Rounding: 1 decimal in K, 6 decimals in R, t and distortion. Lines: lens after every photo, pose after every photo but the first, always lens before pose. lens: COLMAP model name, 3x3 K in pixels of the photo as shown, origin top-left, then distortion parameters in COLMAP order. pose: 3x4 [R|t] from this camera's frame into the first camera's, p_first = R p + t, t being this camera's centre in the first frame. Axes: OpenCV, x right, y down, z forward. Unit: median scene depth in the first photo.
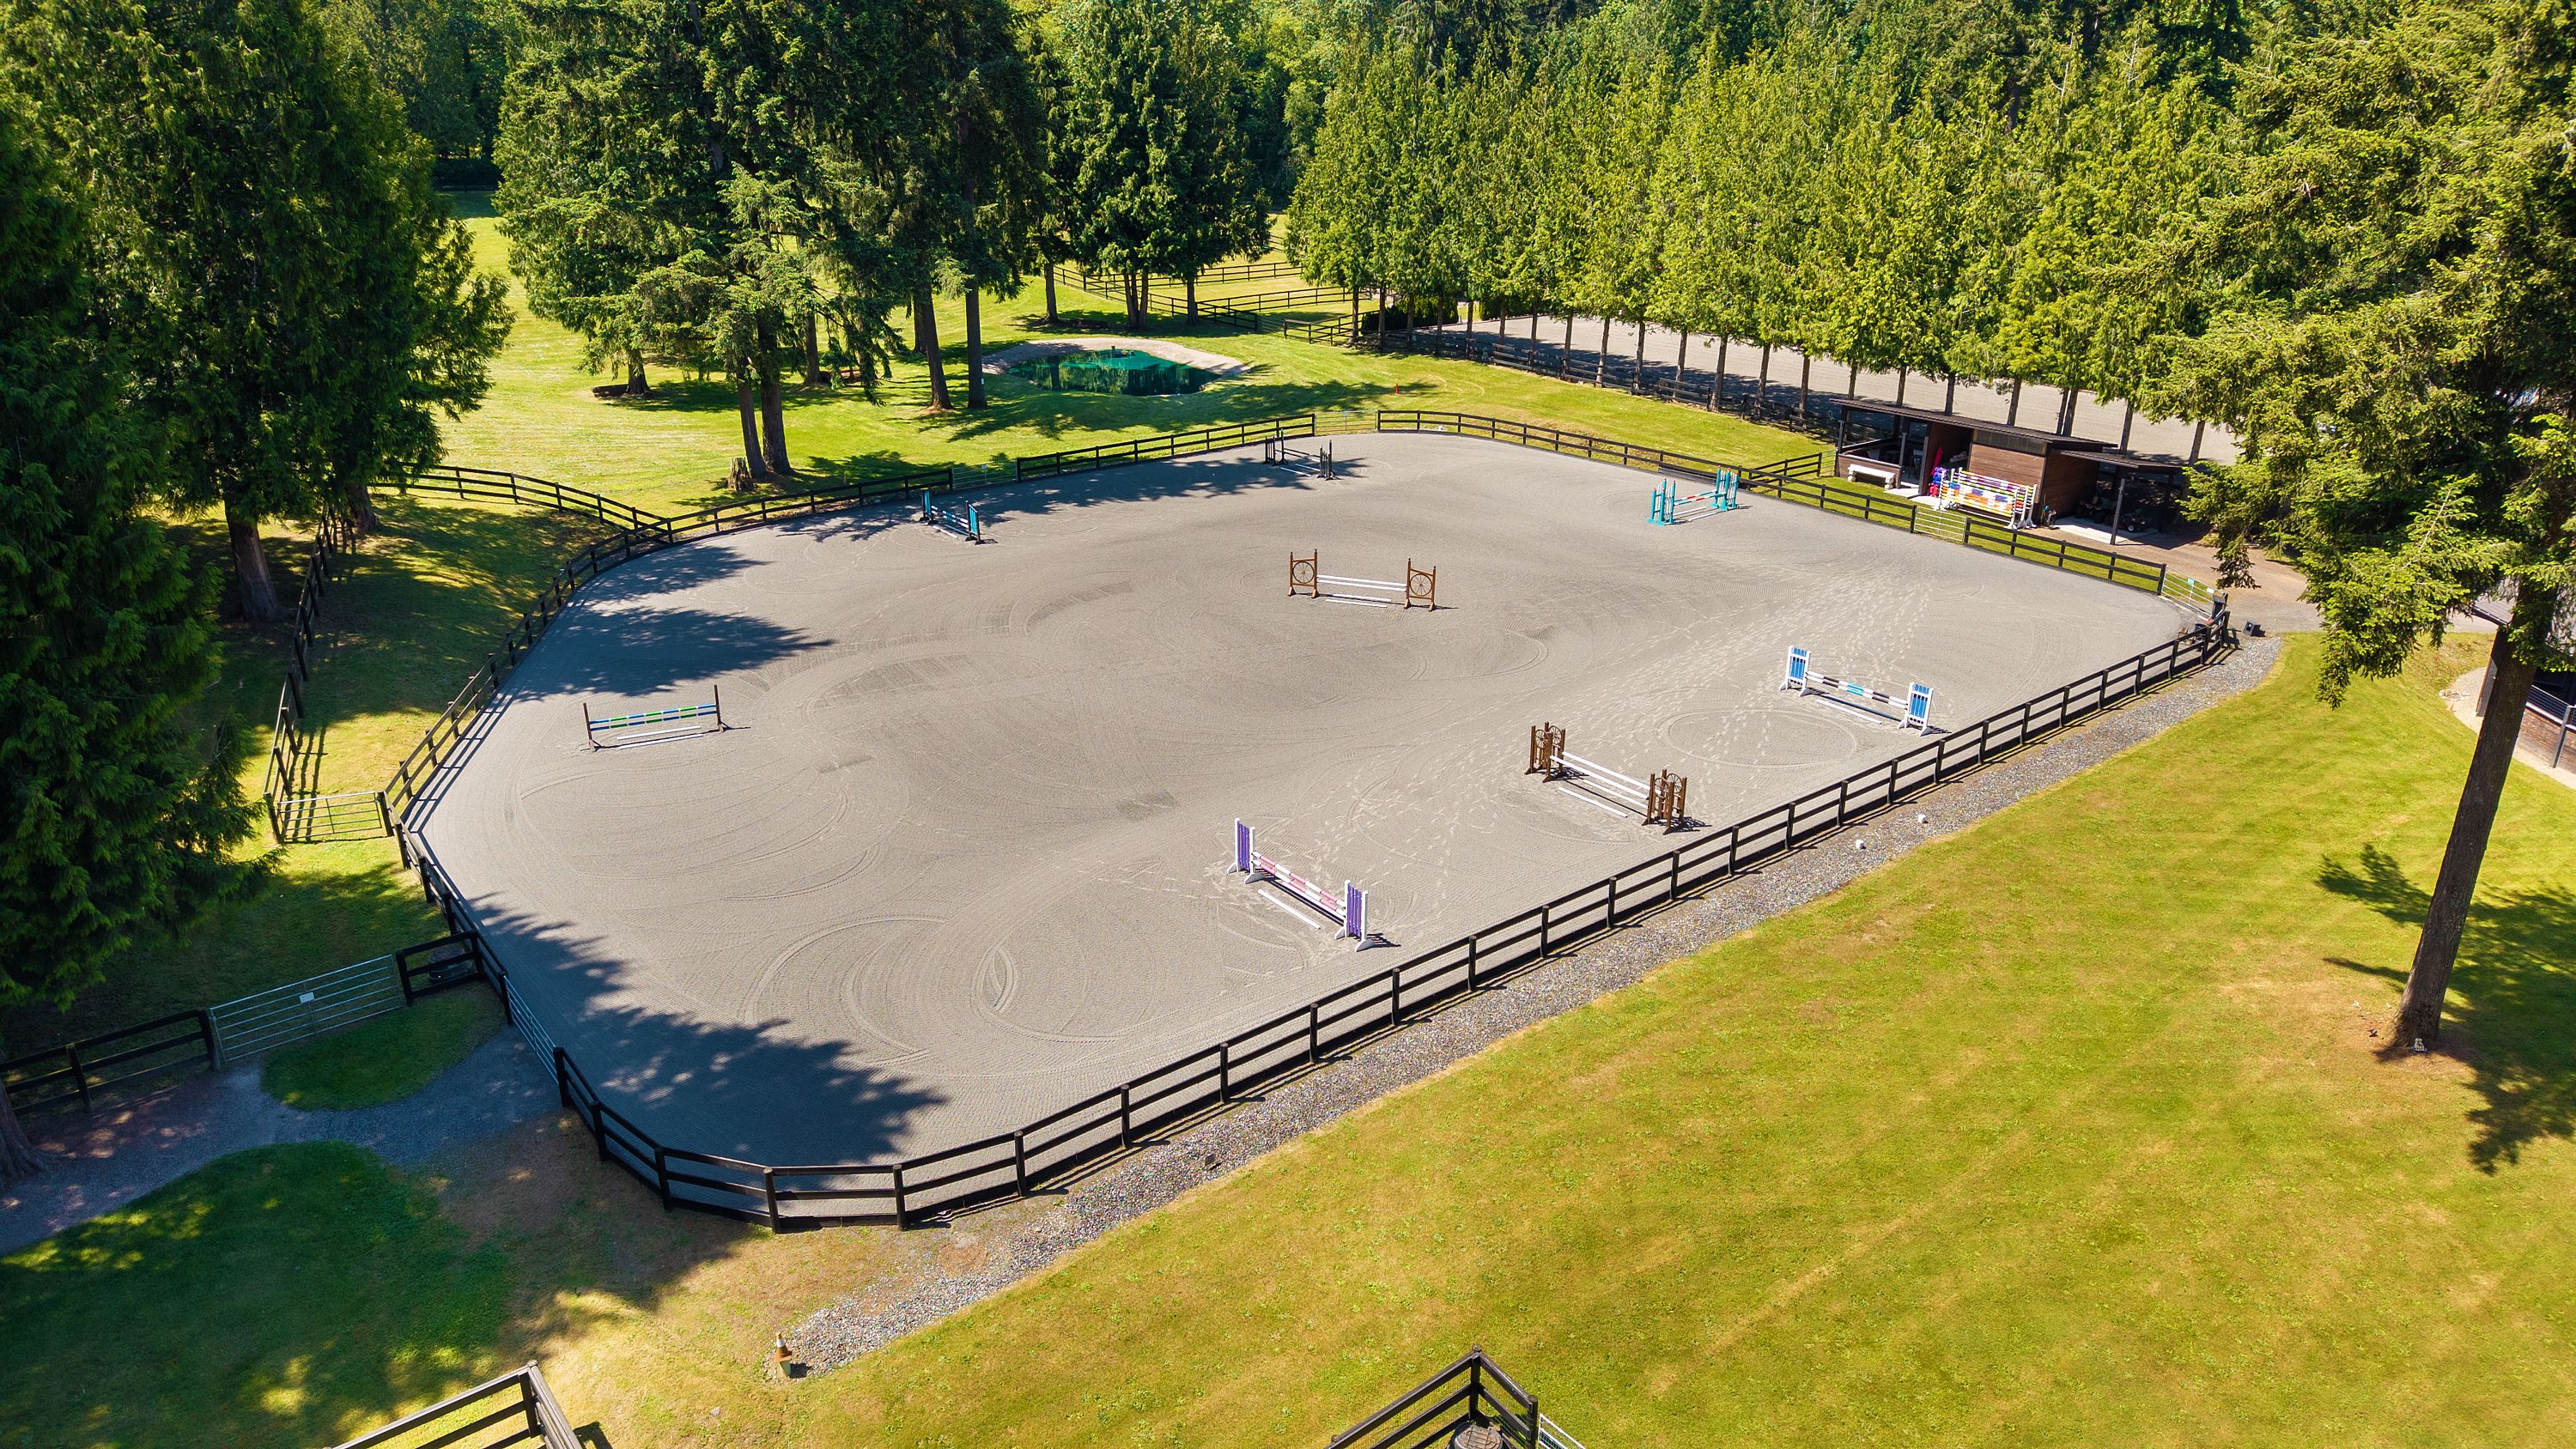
lens RADIAL K [[1694.4, 0, 1288.0], [0, 1694.4, 724.5], [0, 0, 1]] dist [0.002702, 0.001149]
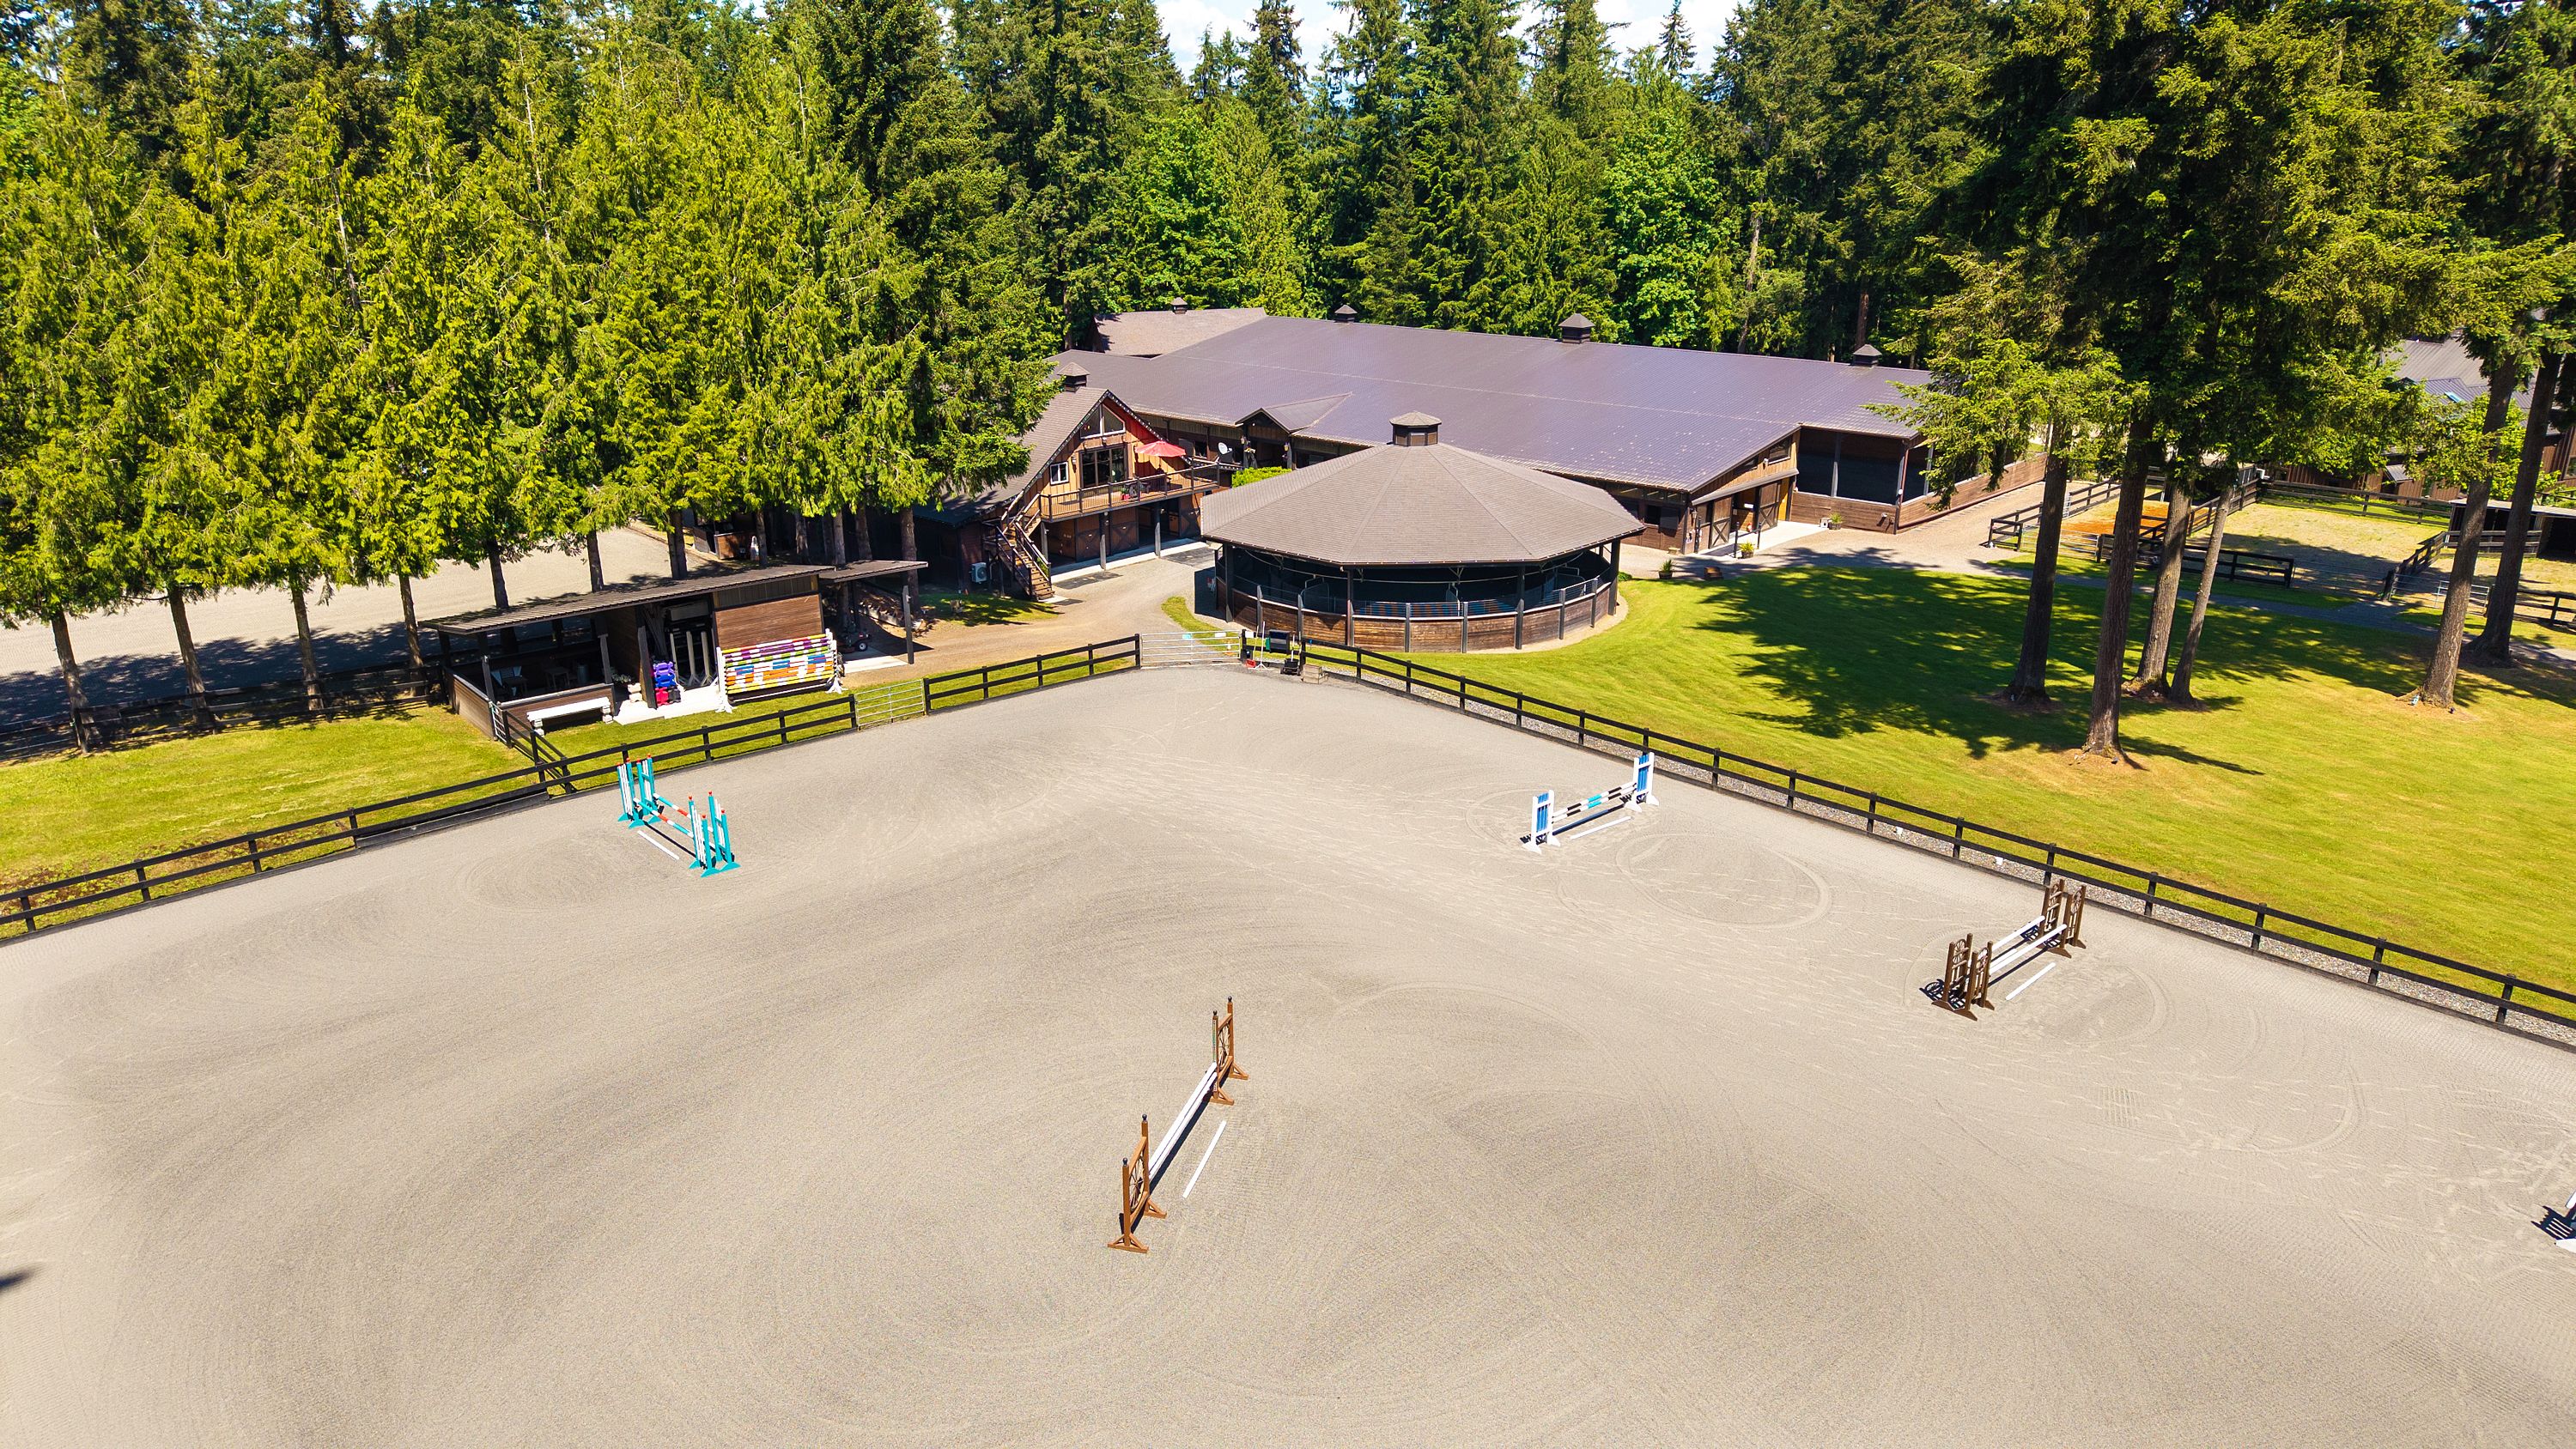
lens RADIAL K [[1694.4, 0, 1288.0], [0, 1694.4, 724.5], [0, 0, 1]] dist [0.002702, 0.001149]
pose [[-0.054200, -0.321739, 0.945276, -0.382677], [0.375891, 0.870455, 0.317826, -0.332043], [-0.925077, 0.372547, 0.073760, 0.944333]]
